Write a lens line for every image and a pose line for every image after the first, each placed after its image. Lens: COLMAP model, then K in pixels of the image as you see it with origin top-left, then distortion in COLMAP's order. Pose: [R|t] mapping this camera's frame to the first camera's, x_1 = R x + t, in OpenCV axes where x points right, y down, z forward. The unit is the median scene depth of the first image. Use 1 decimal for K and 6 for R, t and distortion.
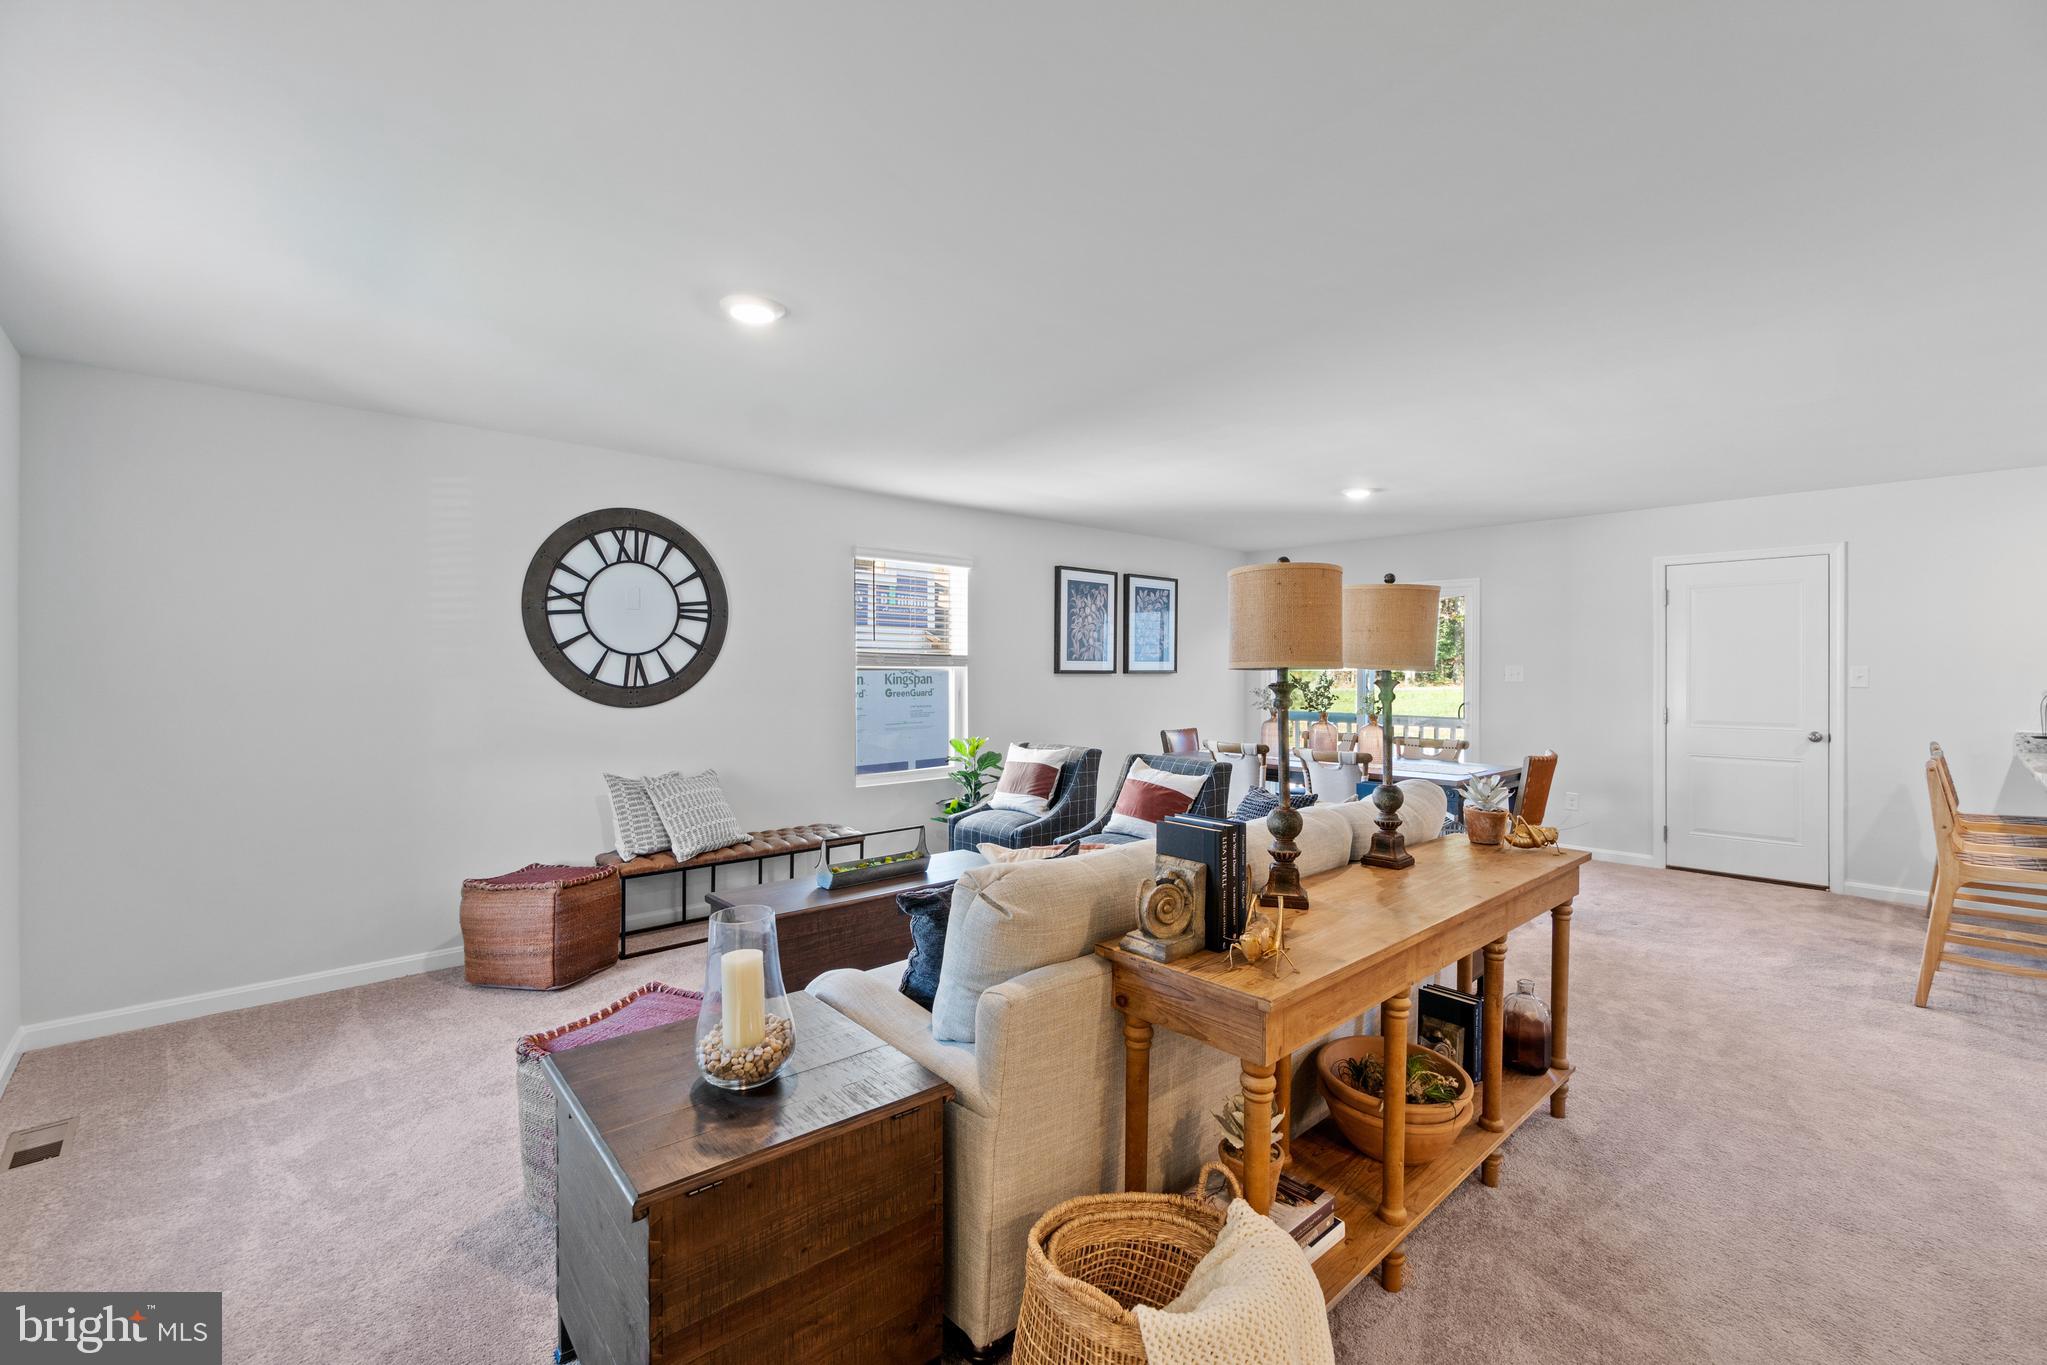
lens RADIAL K [[827.1, 0, 1019.8], [0, 827.1, 664.1], [0, 0, 1]] dist [0.001711, 0.000161]
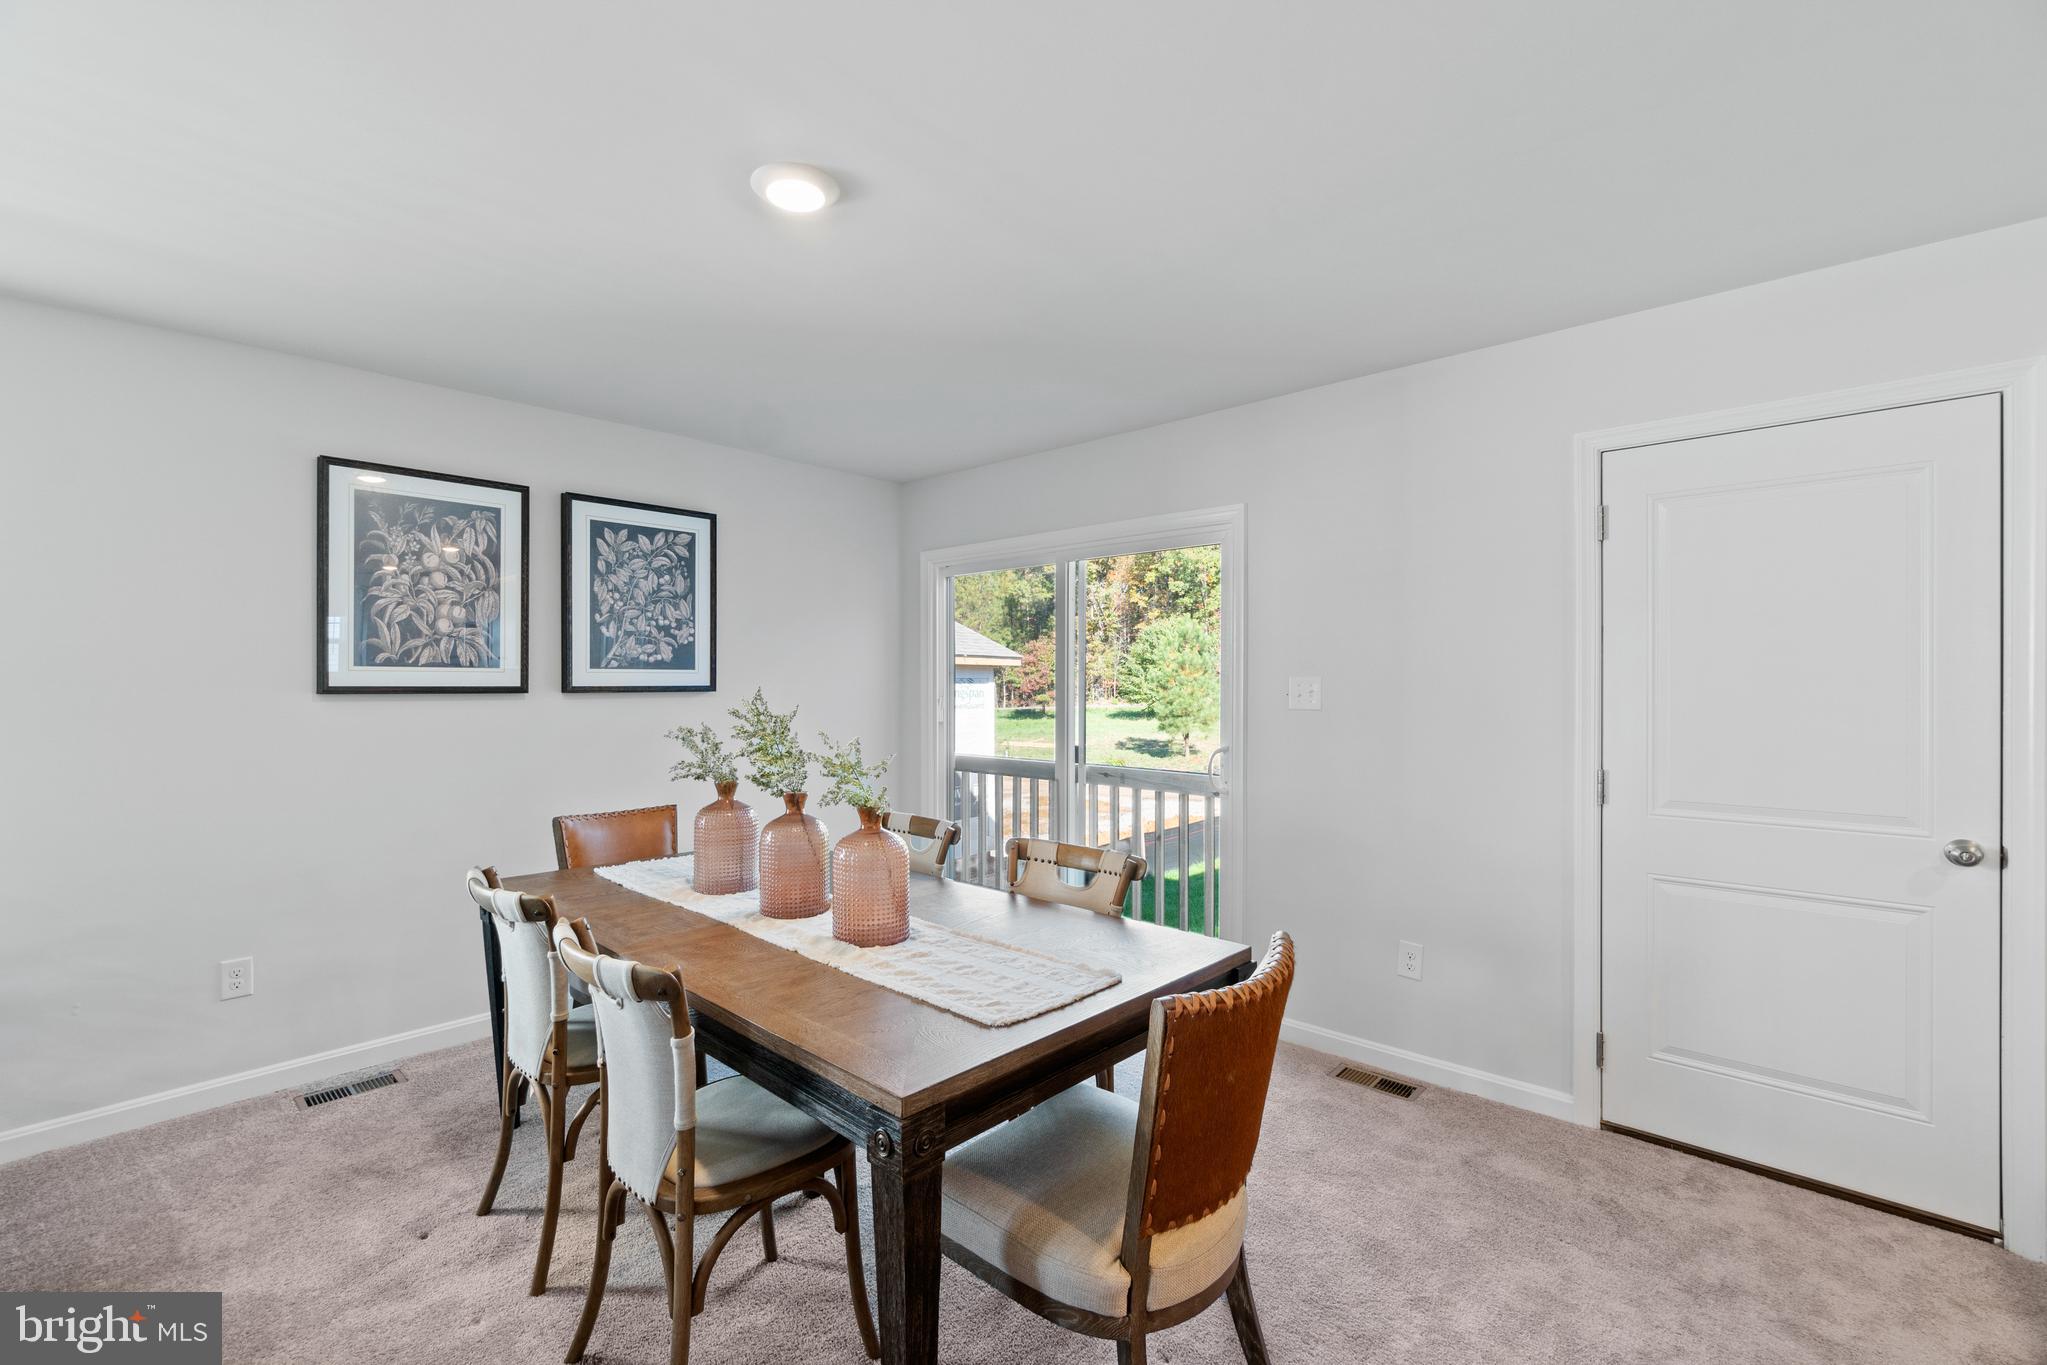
lens RADIAL K [[855.6, 0, 993.3], [0, 855.6, 677.7], [0, 0, 1]] dist [0.000210, -0.000538]
pose [[0.998258, -0.000464, 0.059000, 0.382088], [0.000535, 0.999999, -0.001191, 0.003318], [-0.058999, 0.001221, 0.998257, 0.501388]]
